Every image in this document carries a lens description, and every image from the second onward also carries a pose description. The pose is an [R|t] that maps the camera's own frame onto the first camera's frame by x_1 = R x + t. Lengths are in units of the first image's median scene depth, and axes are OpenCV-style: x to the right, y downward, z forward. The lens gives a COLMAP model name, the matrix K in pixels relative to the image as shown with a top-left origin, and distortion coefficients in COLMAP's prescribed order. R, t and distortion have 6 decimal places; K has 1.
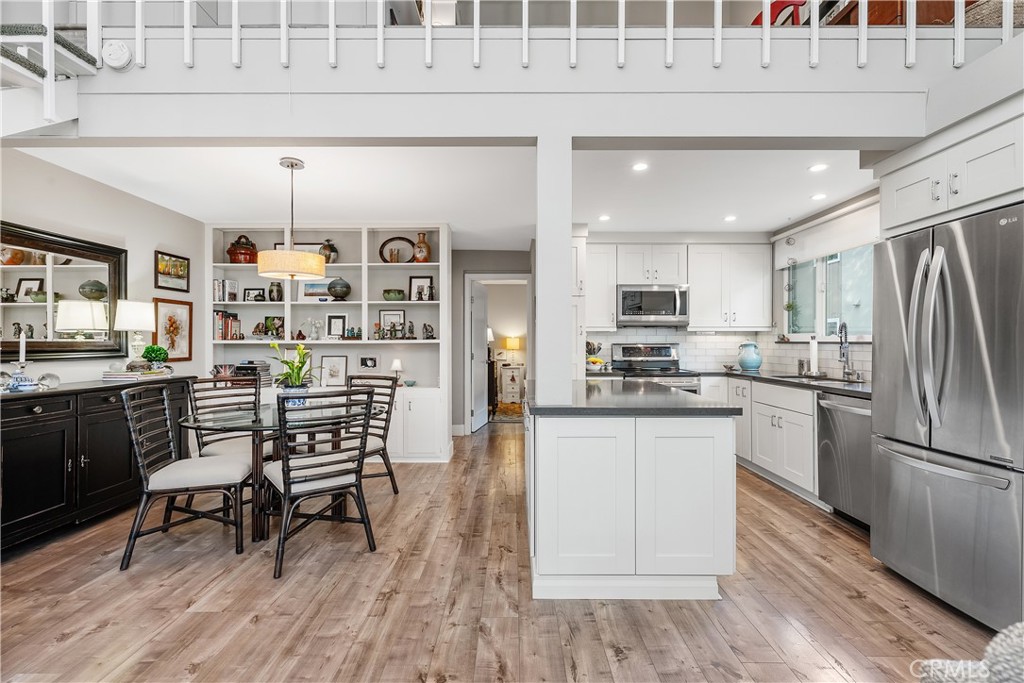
lens RADIAL K [[463.9, 0, 516.6], [0, 463.9, 341.0], [0, 0, 1]] dist [0.000852, 0.000130]
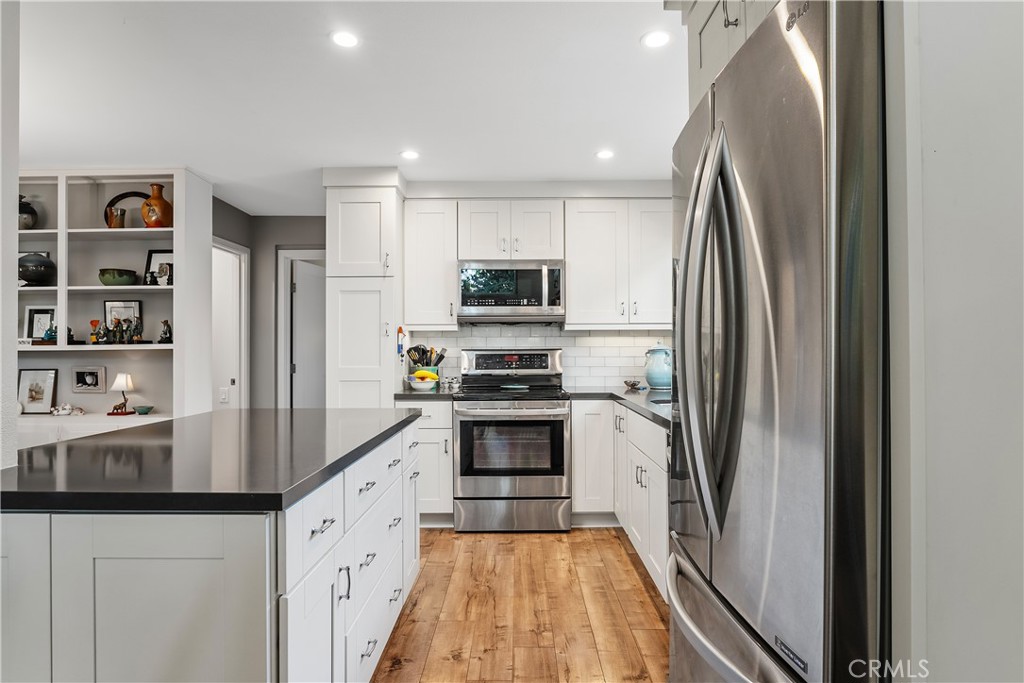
lens RADIAL K [[565.2, 0, 510.0], [0, 565.2, 341.8], [0, 0, 1]] dist [-0.001718, 0.000359]
pose [[0.999837, -0.003537, -0.017720, 0.322091], [0.003358, 0.999943, -0.010165, 0.003626], [0.017755, 0.010104, 0.999791, 0.205910]]
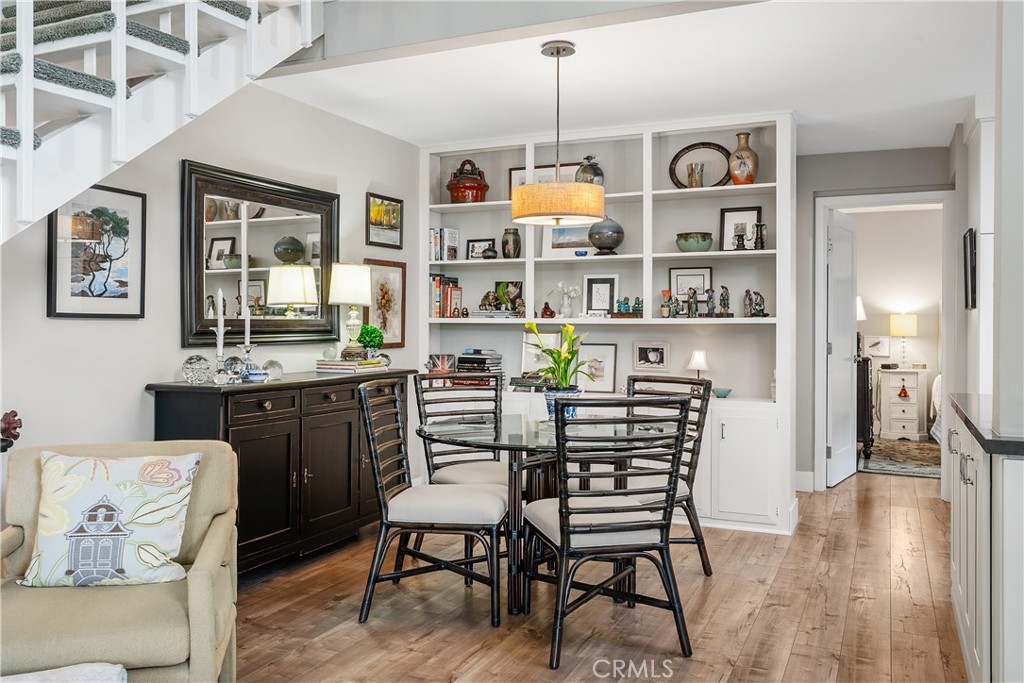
lens RADIAL K [[841.8, 0, 505.3], [0, 841.8, 323.8], [0, 0, 1]] dist [-0.010877, 0.015526]
pose [[0.907076, 0.004781, -0.420940, -0.033016], [-0.002655, 0.999981, 0.005636, -0.000364], [0.420959, -0.003995, 0.907071, -0.073233]]
